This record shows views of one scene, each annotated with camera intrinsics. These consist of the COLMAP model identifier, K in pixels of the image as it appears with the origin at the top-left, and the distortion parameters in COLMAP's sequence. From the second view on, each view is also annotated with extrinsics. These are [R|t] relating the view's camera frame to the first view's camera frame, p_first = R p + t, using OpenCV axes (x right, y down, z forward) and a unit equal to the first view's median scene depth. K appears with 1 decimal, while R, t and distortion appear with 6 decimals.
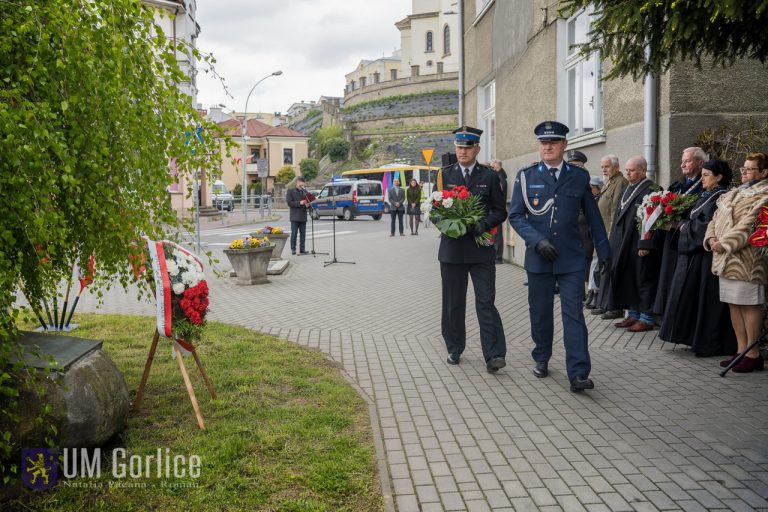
lens RADIAL K [[764.2, 0, 374.4], [0, 764.2, 228.9], [0, 0, 1]] dist [-0.058514, 0.000000]
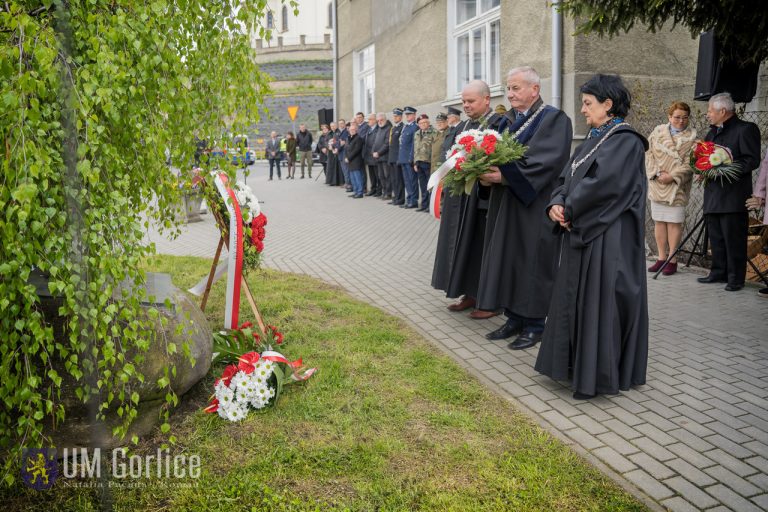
lens RADIAL K [[624.2, 0, 362.9], [0, 624.2, 241.2], [0, 0, 1]] dist [-0.182105, 0.090567]
pose [[0.968436, -0.038050, 0.246340, -0.122906], [0.013217, 0.994728, 0.101689, 0.010819], [-0.248910, -0.095223, 0.963834, 0.071044]]
